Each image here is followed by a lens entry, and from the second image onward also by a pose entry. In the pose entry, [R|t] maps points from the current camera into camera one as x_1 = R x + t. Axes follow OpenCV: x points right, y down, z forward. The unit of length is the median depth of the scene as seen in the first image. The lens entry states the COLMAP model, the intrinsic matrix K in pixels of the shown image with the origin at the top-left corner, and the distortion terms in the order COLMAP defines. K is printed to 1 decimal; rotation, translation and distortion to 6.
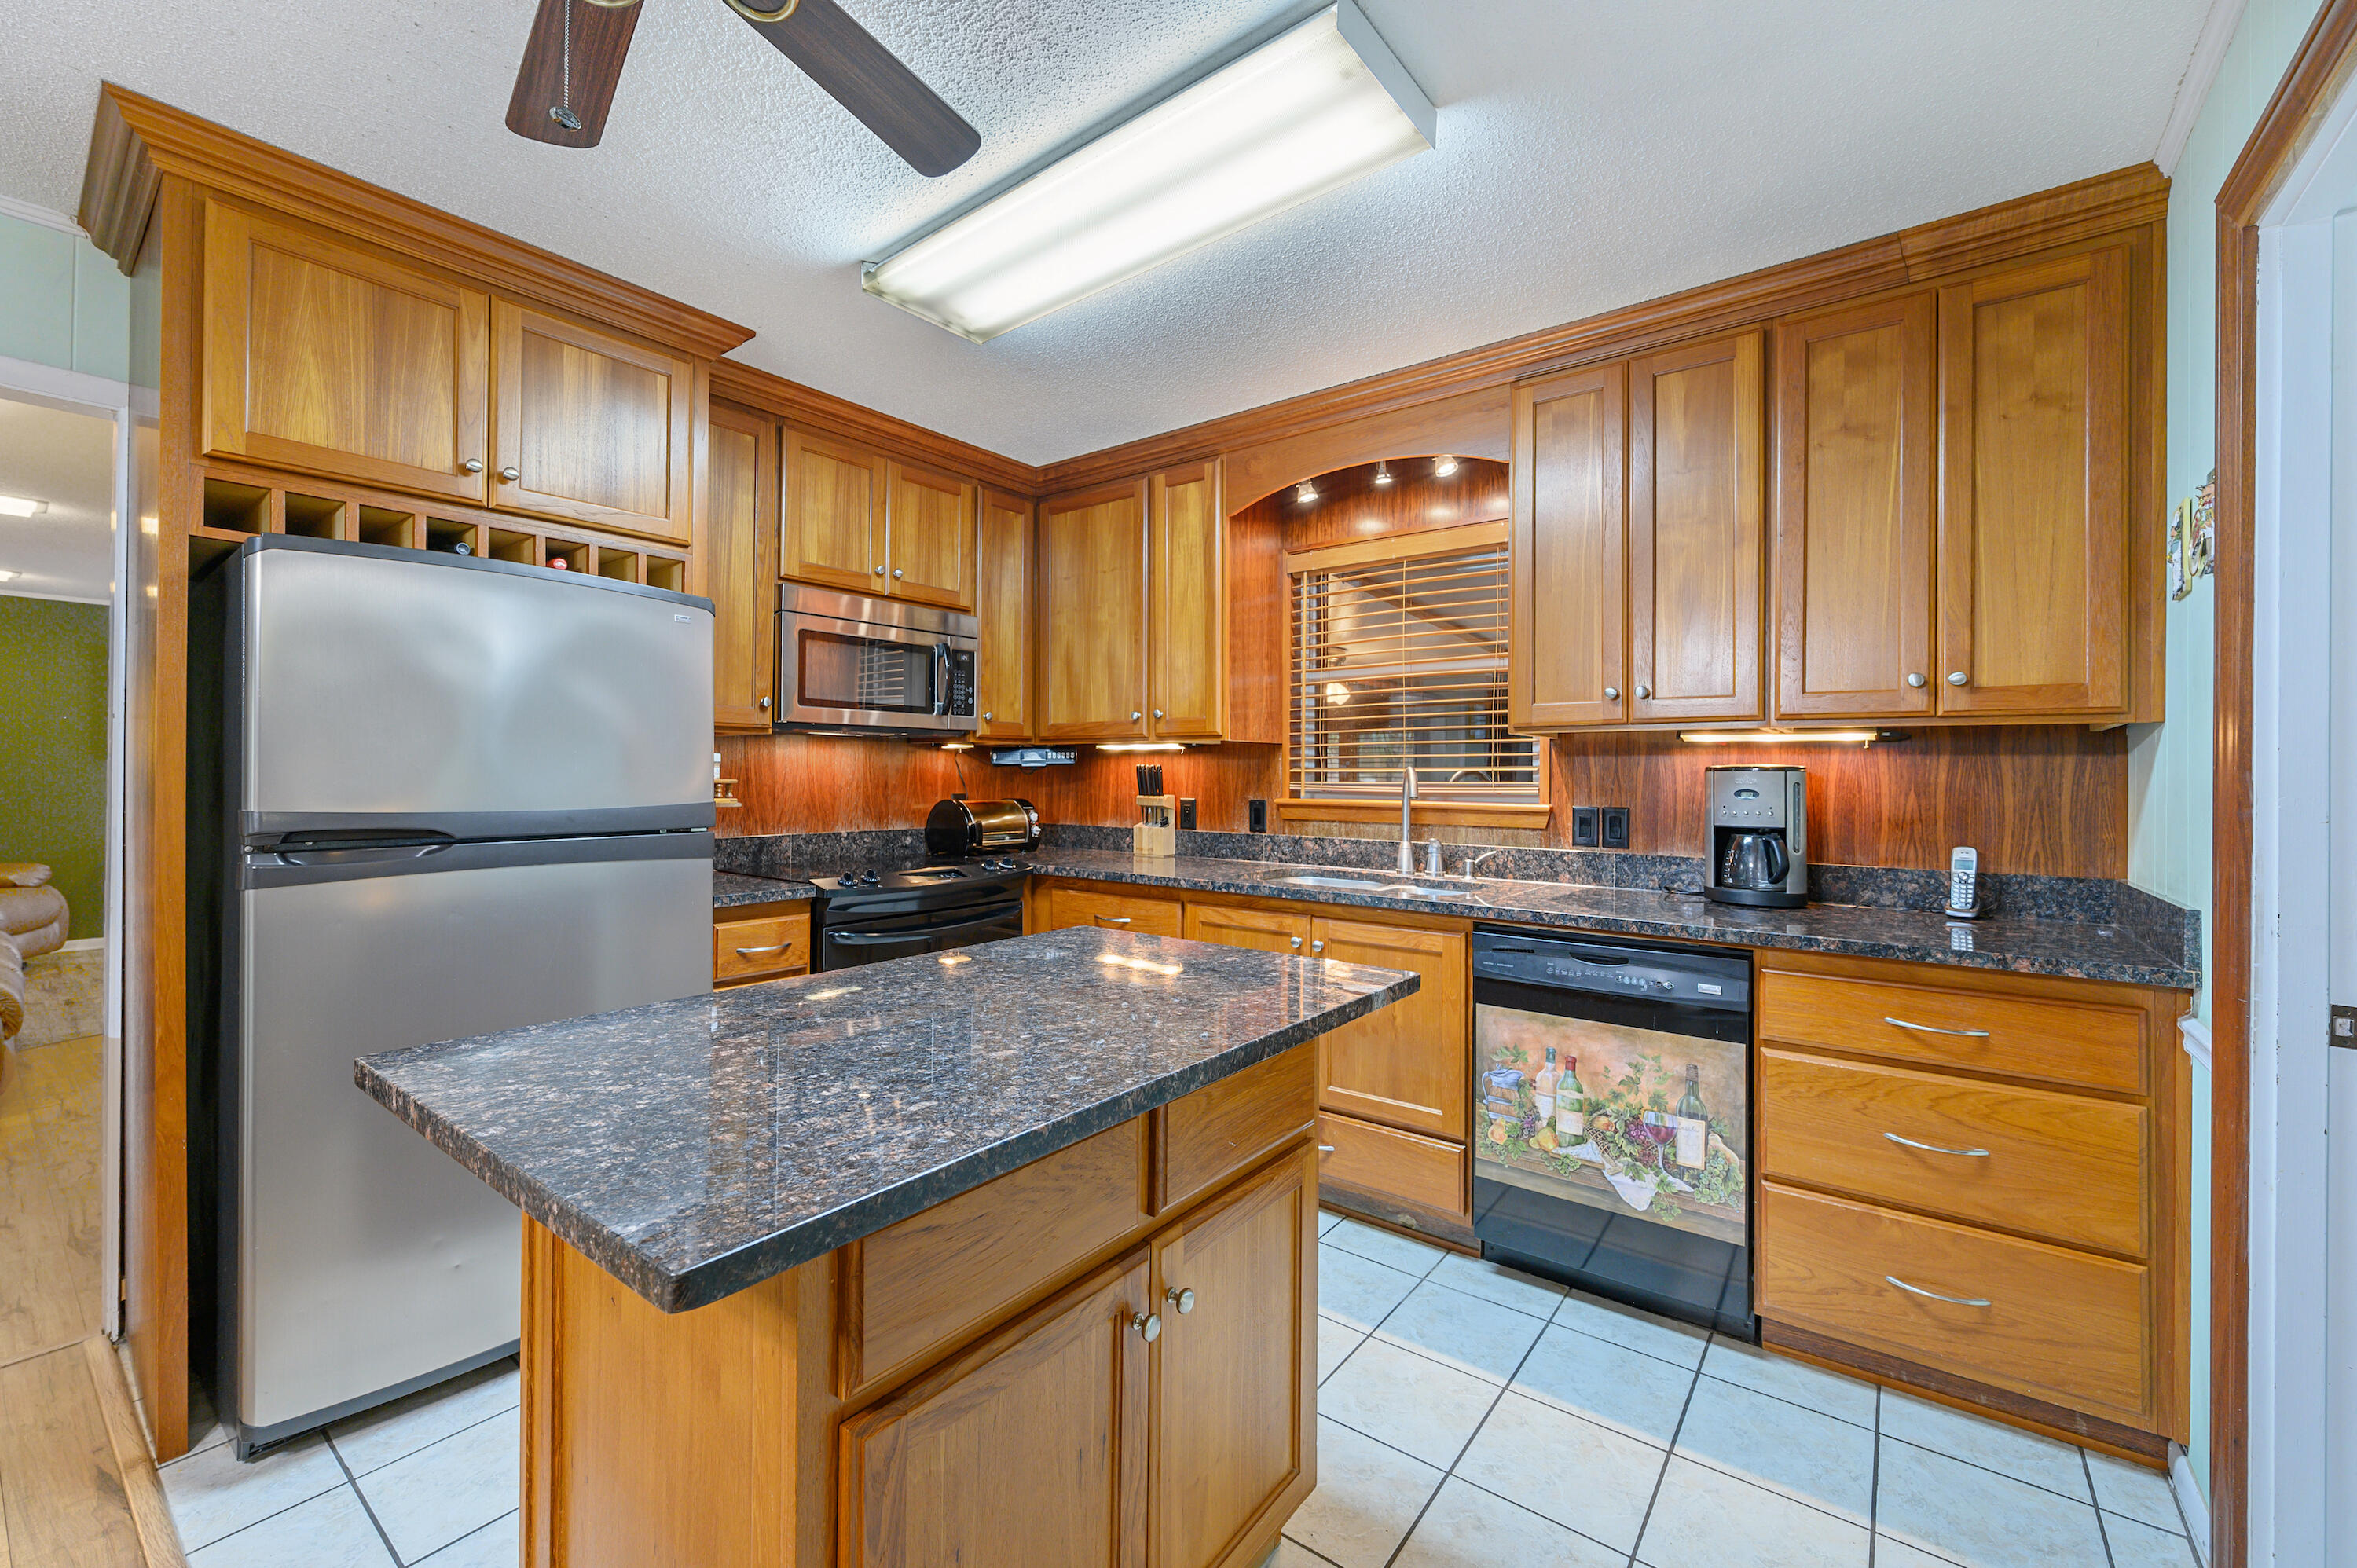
lens RADIAL K [[944.9, 0, 1194.3], [0, 944.9, 769.6], [0, 0, 1]] dist [0.001858, 0.000384]
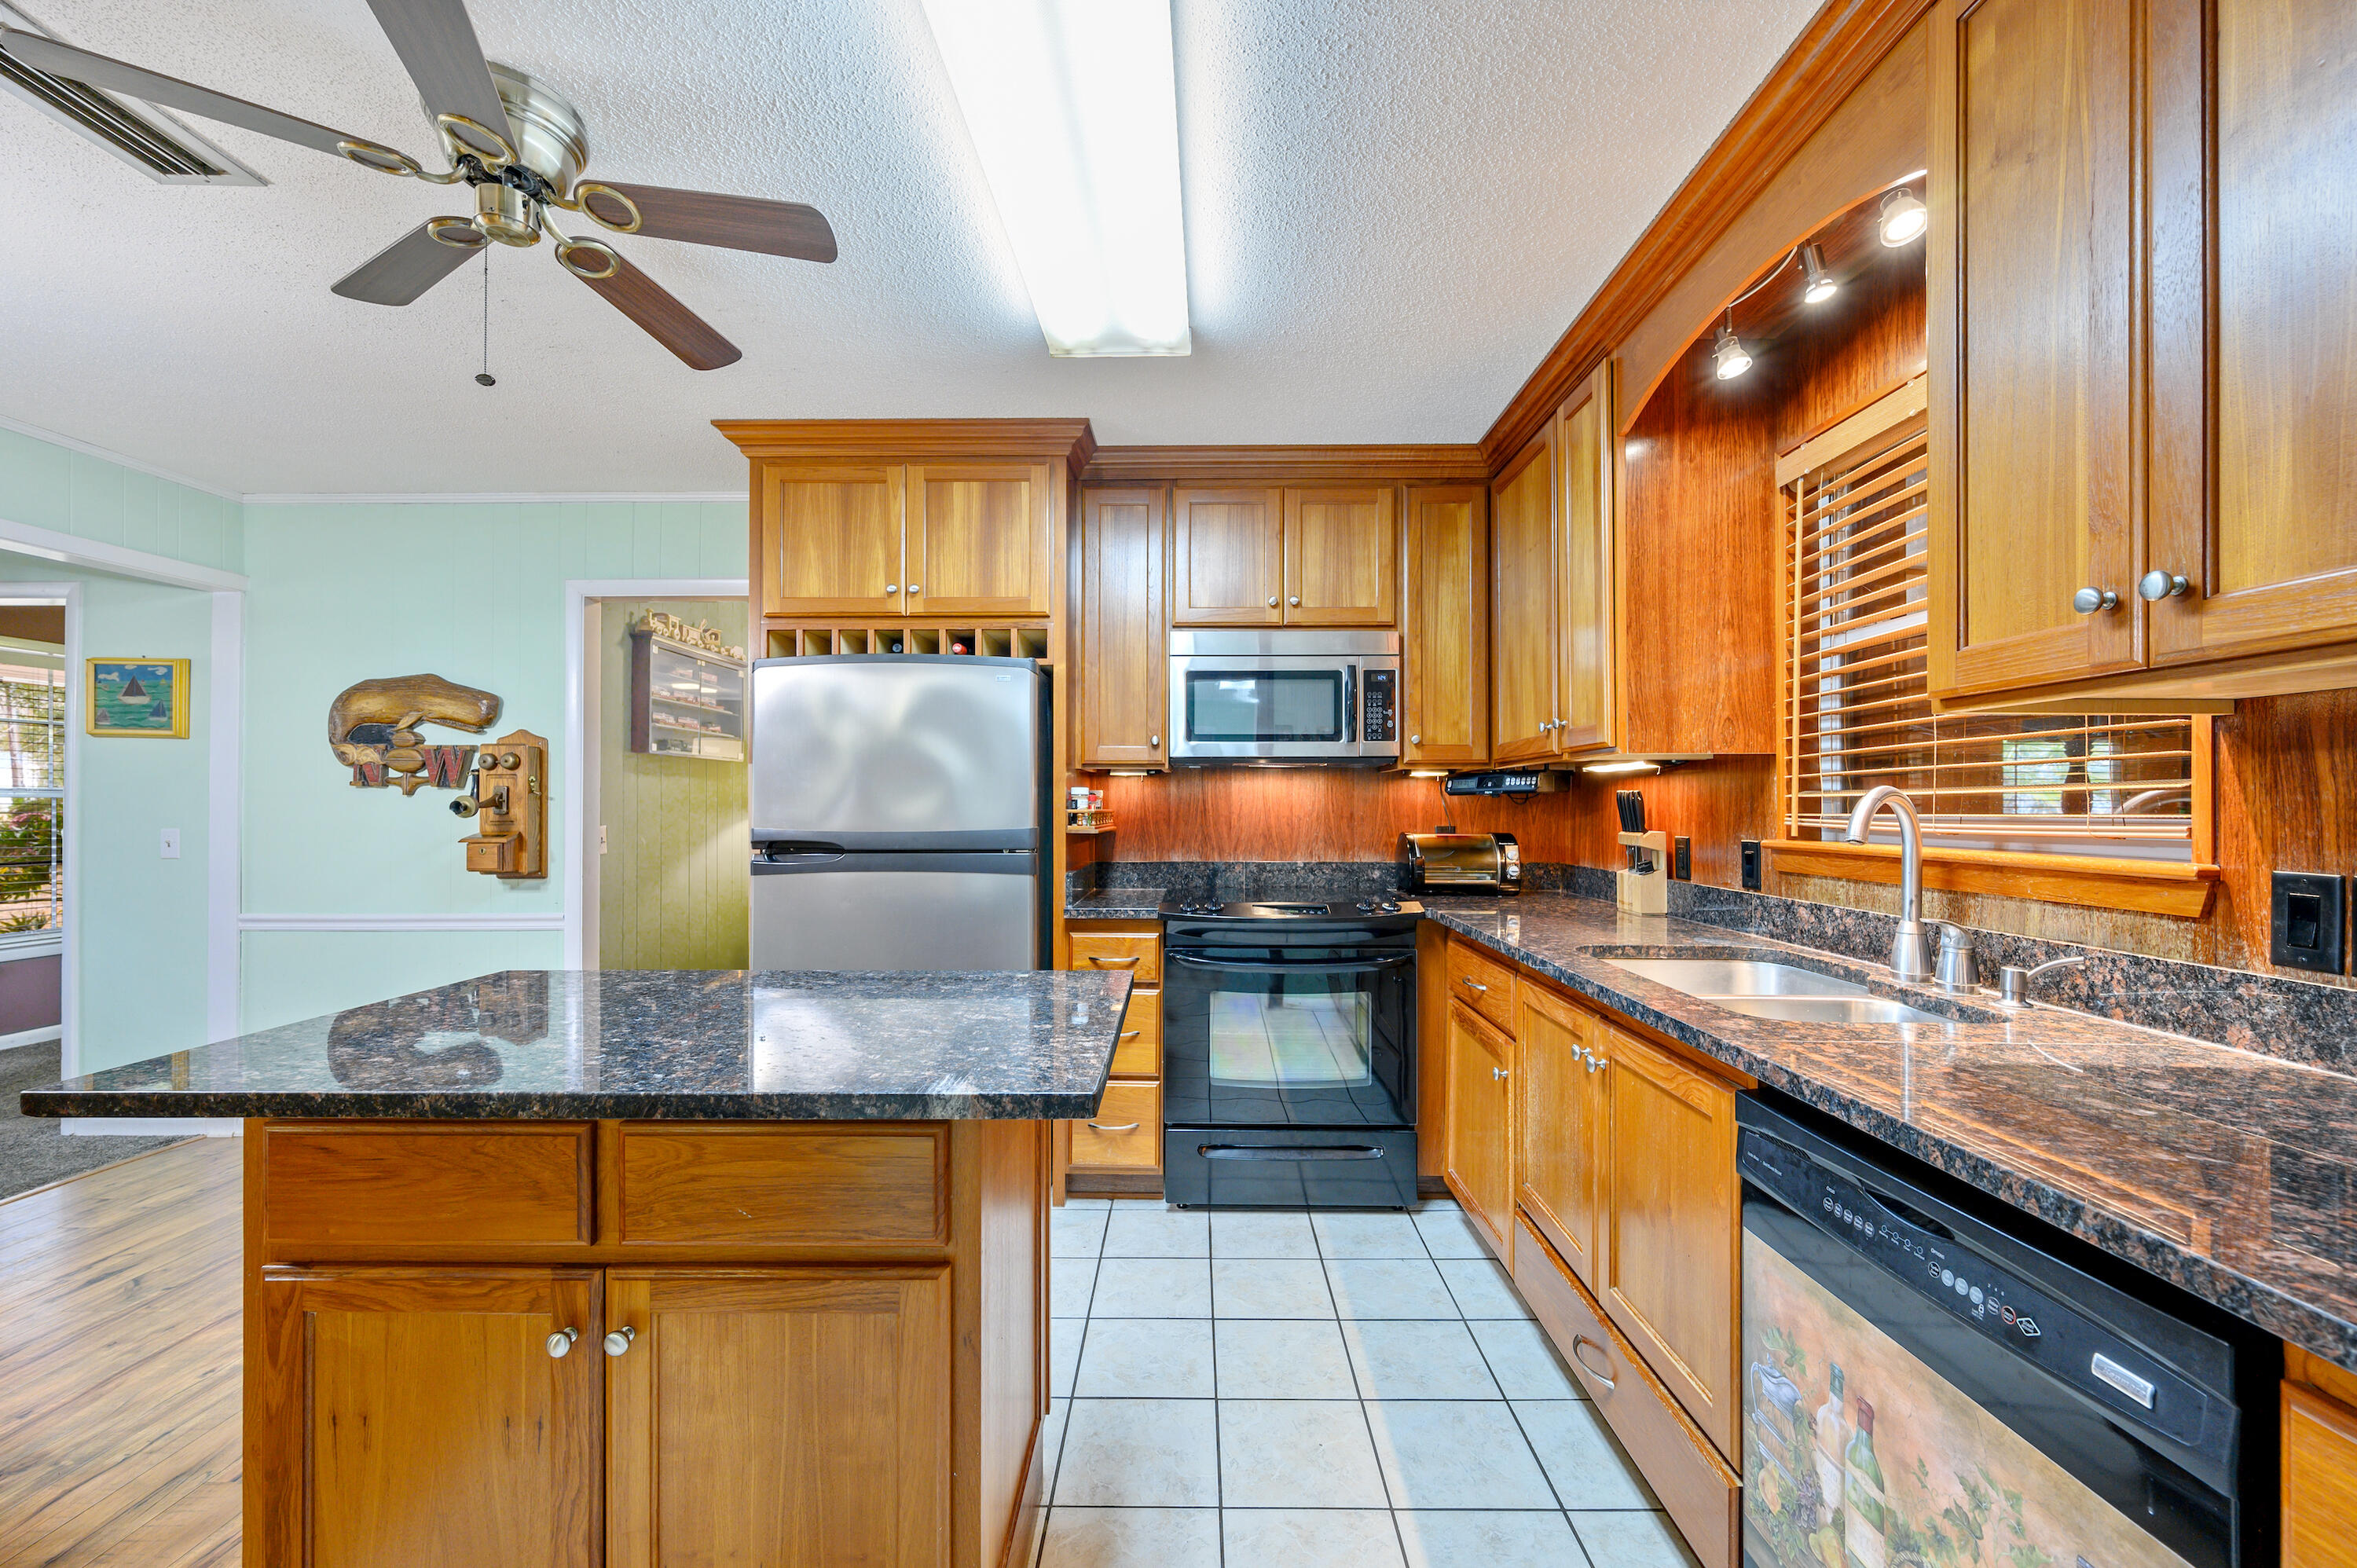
lens RADIAL K [[944.9, 0, 1200.6], [0, 944.9, 796.1], [0, 0, 1]] dist [0.001858, 0.000384]
pose [[0.602772, -0.012931, -0.797809, 0.396996], [0.006443, 0.999915, -0.011339, 0.006300], [0.797888, 0.001695, 0.602804, 0.315908]]
